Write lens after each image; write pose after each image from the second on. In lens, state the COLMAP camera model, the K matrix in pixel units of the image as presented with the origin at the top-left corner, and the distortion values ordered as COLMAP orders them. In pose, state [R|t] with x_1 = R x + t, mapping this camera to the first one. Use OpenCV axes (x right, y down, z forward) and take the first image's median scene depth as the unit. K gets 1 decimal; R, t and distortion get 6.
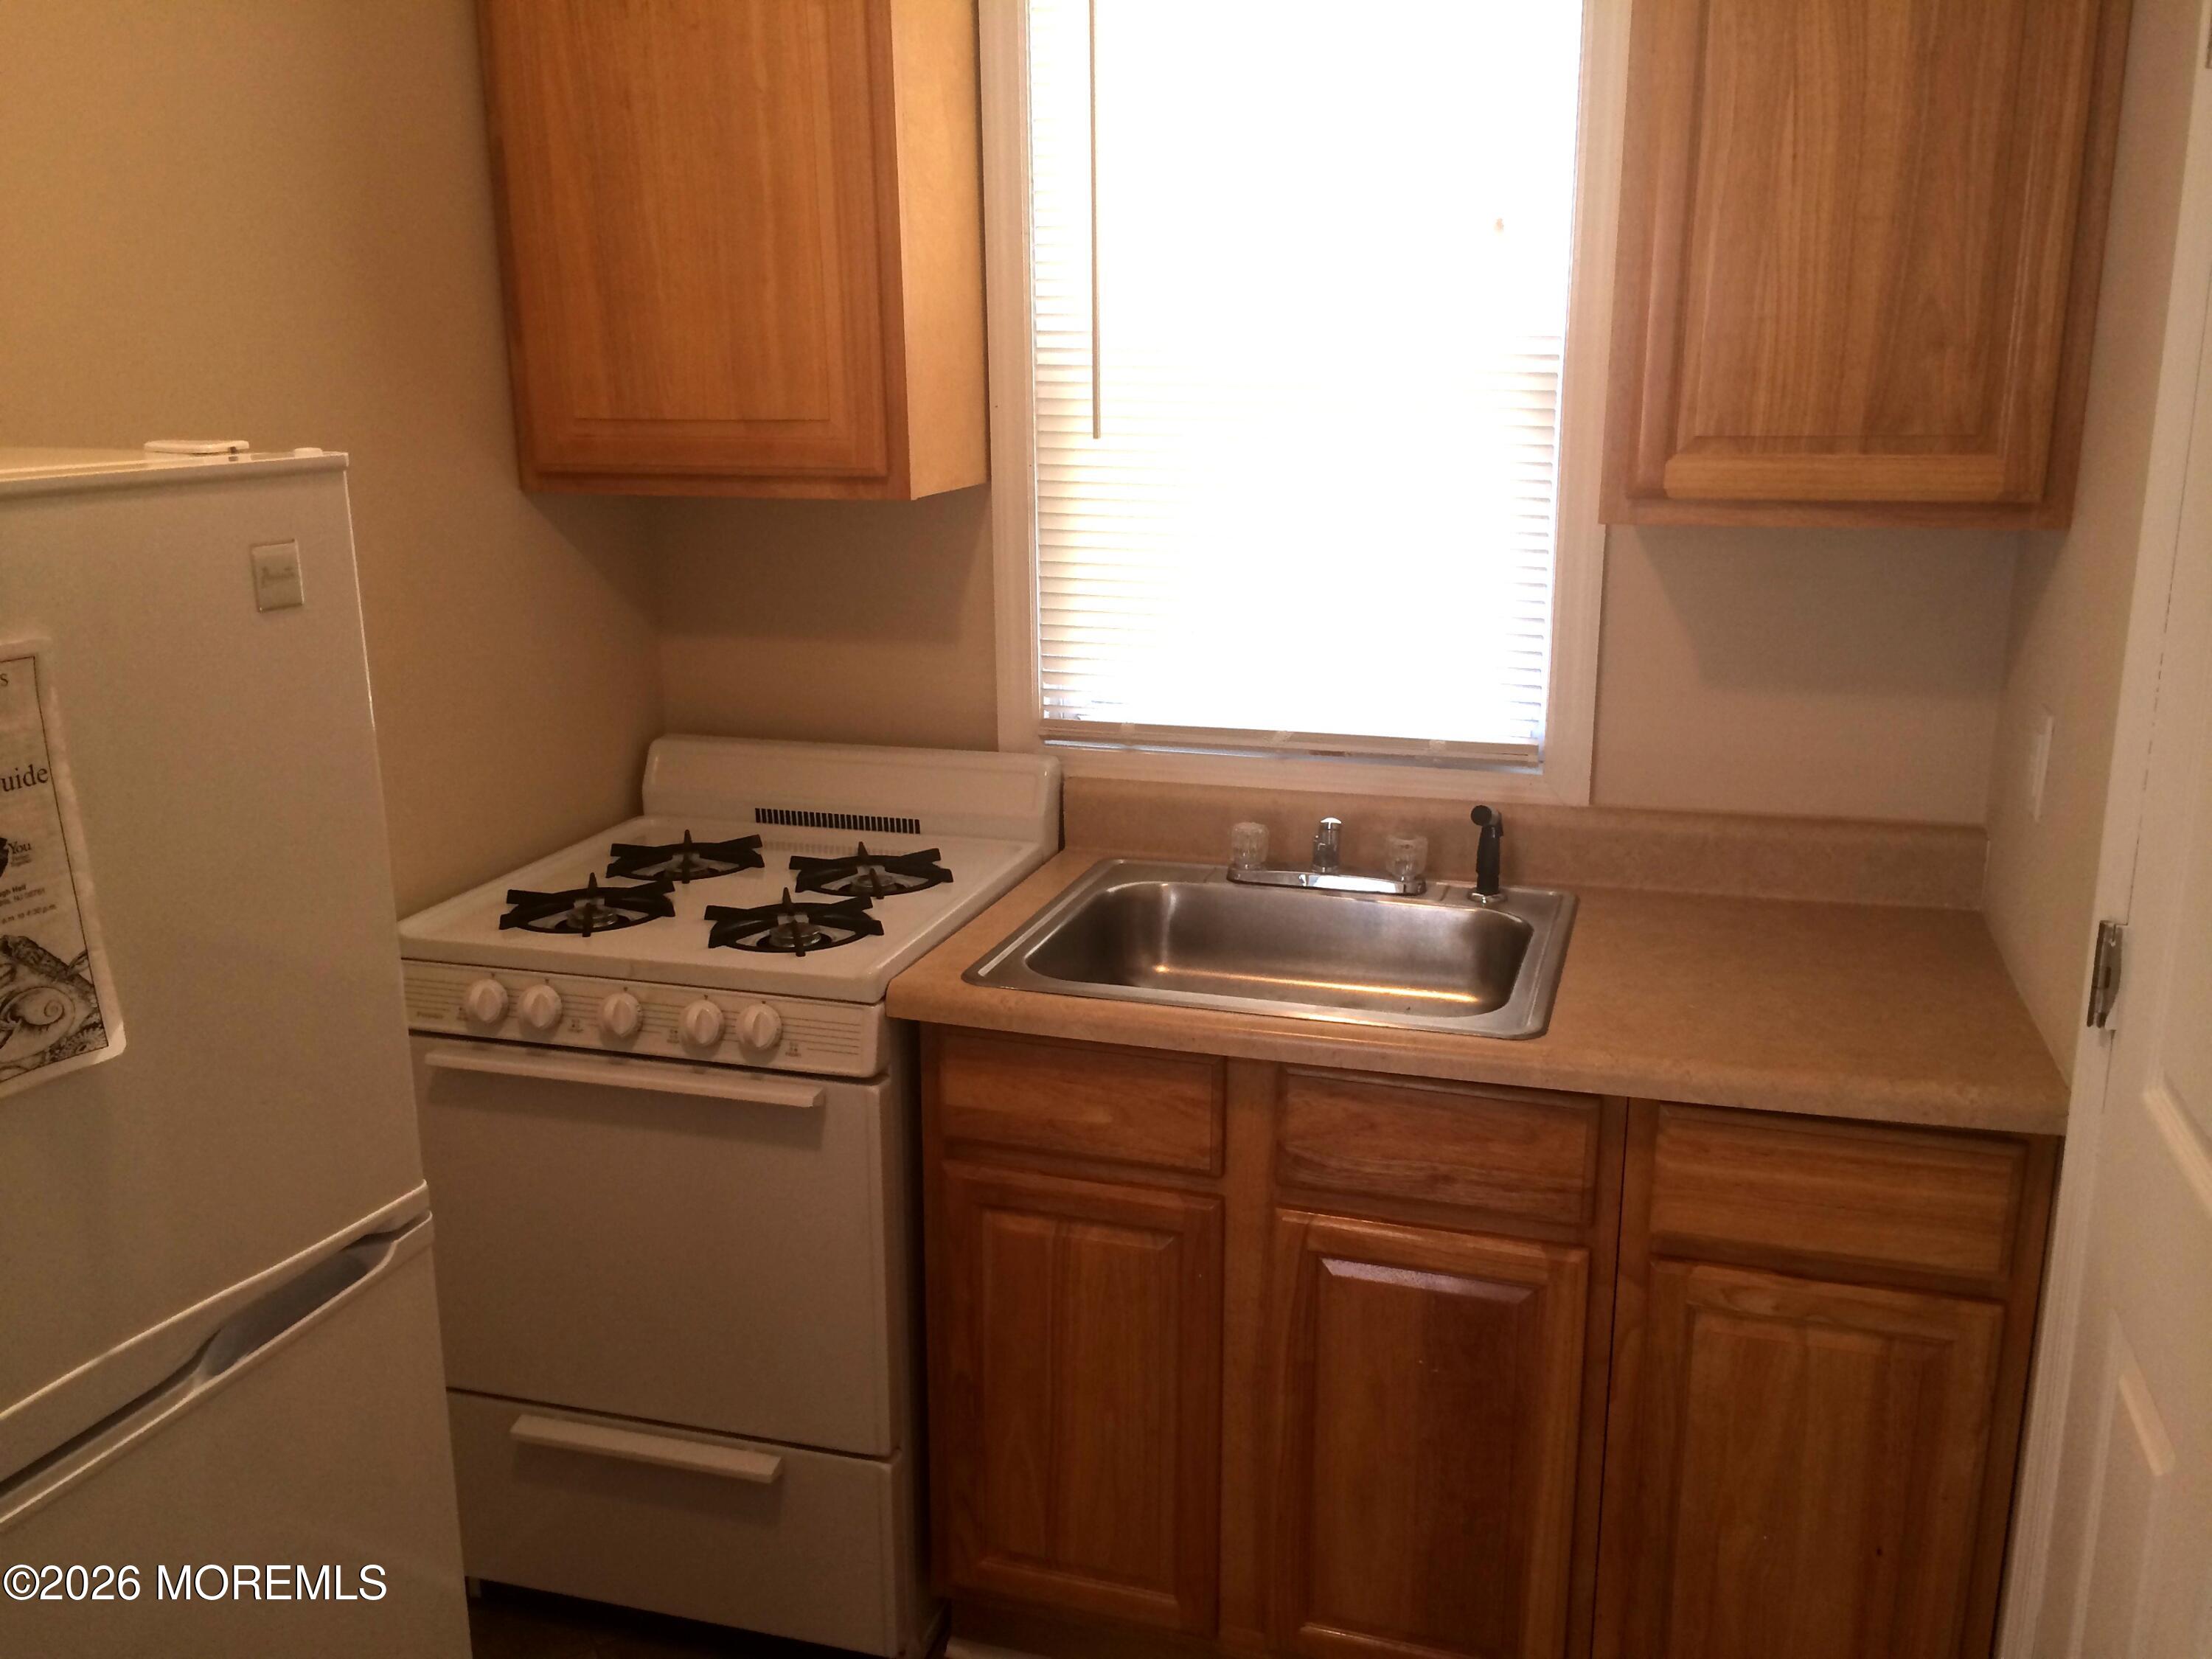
lens RADIAL K [[1936.7, 0, 1102.8], [0, 1936.7, 848.8], [0, 0, 1]] dist [0.100452, -0.119160]
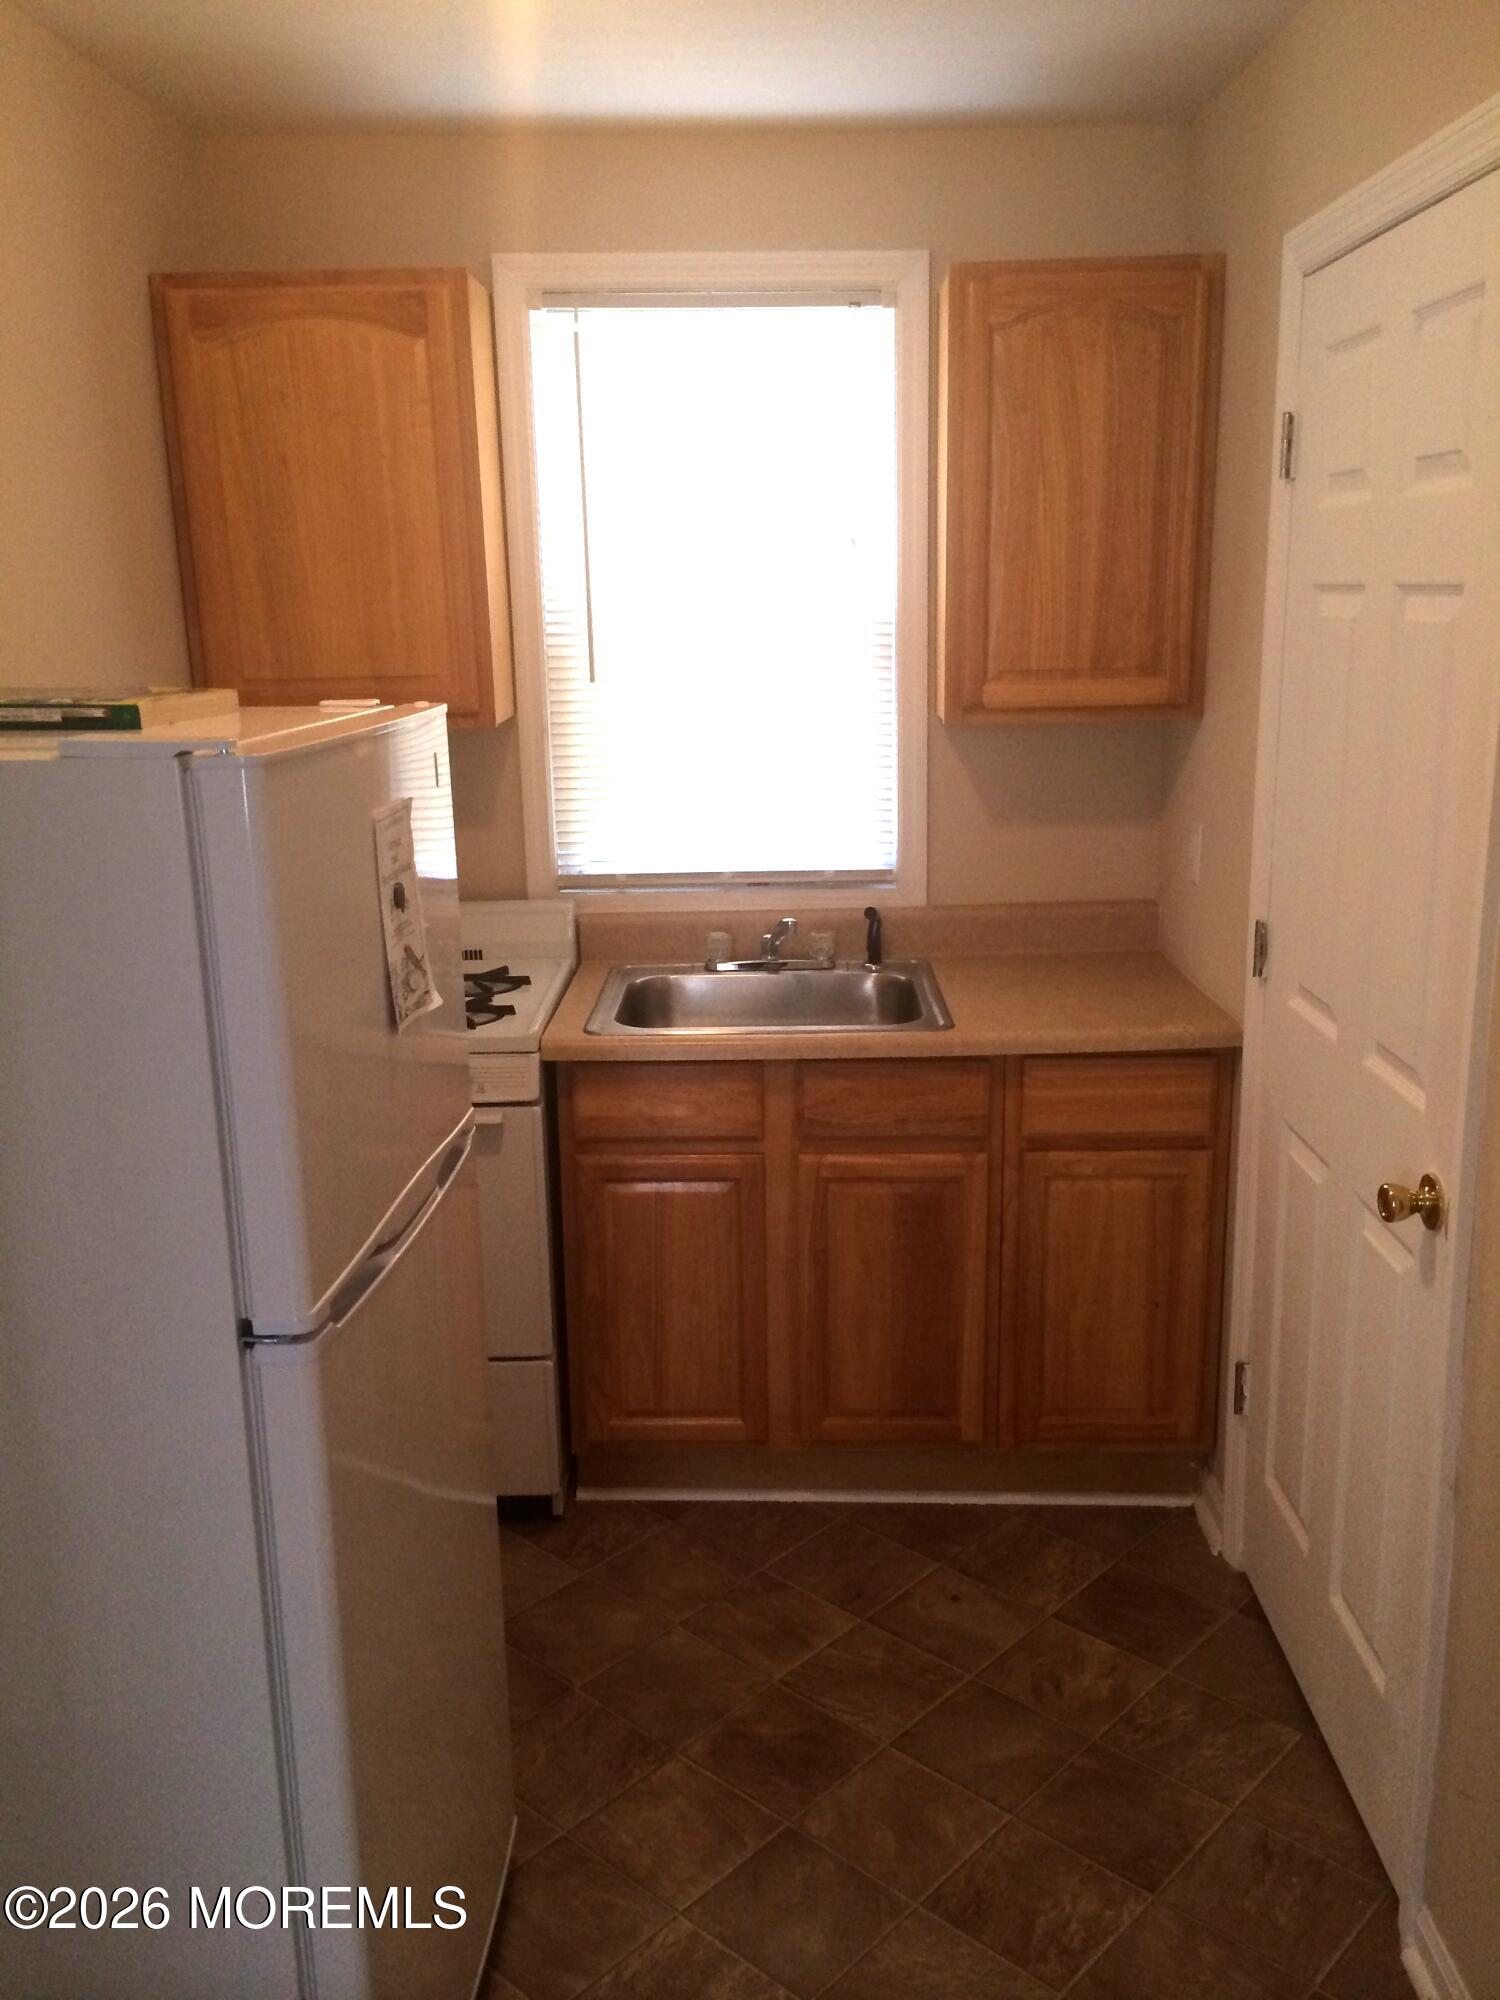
lens RADIAL K [[1751.1, 0, 750.9], [0, 1751.1, 1015.3], [0, 0, 1]] dist [0.100452, -0.119160]
pose [[0.960523, -0.081421, 0.266020, -0.323917], [0.085763, 0.996304, -0.004726, 0.072416], [-0.264652, 0.027354, 0.963956, -0.390674]]
